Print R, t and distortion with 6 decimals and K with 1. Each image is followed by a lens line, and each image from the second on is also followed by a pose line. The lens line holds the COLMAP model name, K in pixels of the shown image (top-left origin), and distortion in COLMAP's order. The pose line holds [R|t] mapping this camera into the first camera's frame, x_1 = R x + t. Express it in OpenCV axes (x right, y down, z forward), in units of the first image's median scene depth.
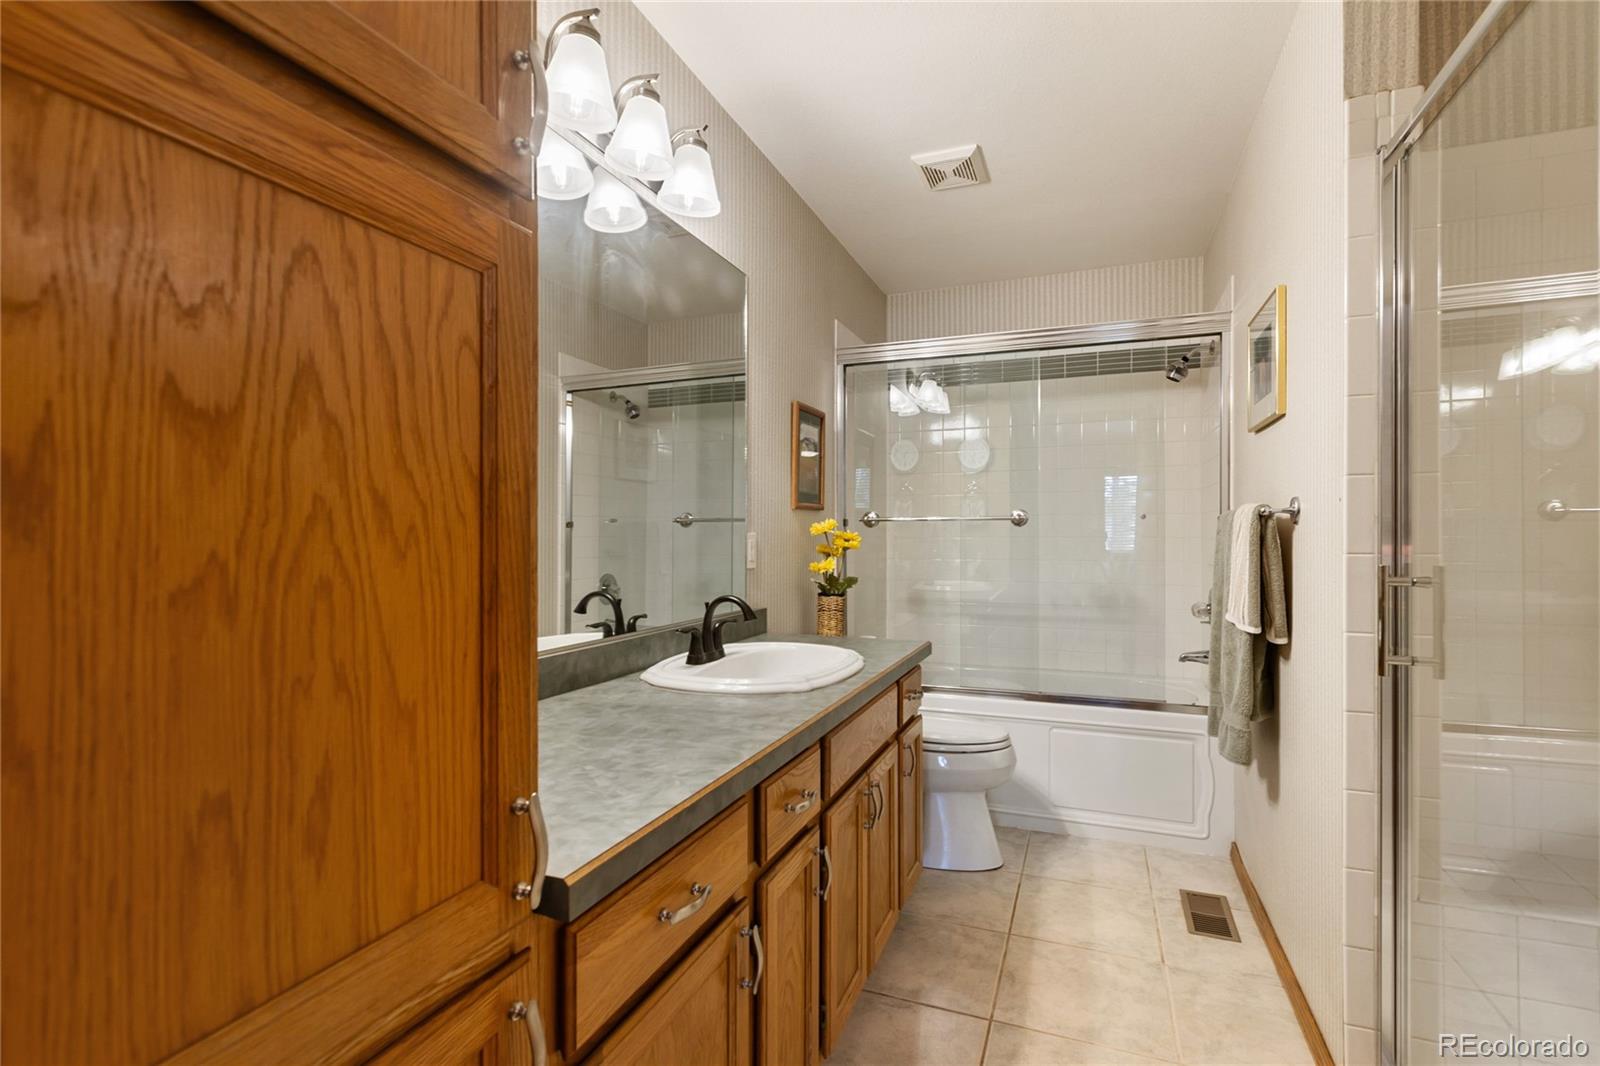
lens RADIAL K [[730.7, 0, 802.4], [0, 730.7, 541.7], [0, 0, 1]] dist [0.000946, 0.000122]
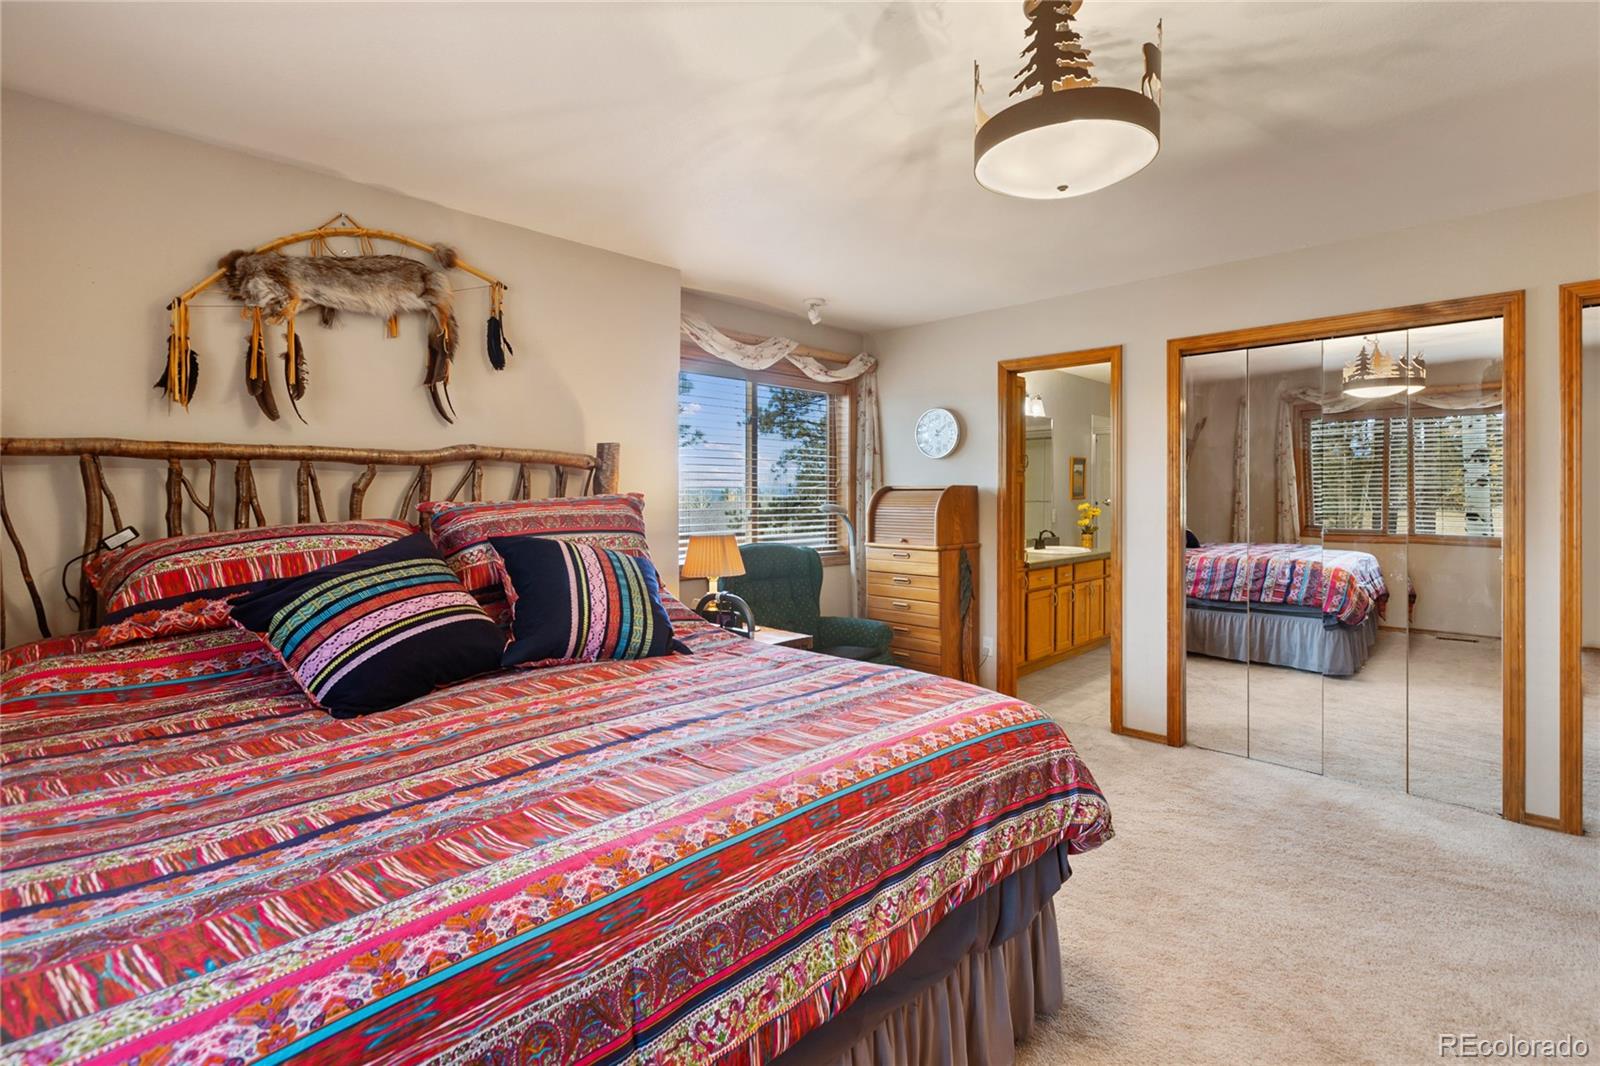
lens RADIAL K [[730.7, 0, 801.2], [0, 730.7, 521.5], [0, 0, 1]] dist [0.000946, 0.000122]
pose [[0.920823, -0.001957, -0.389975, 0.115457], [0.010189, 0.999767, 0.019042, -0.027510], [0.389847, -0.021508, 0.920628, -1.734793]]
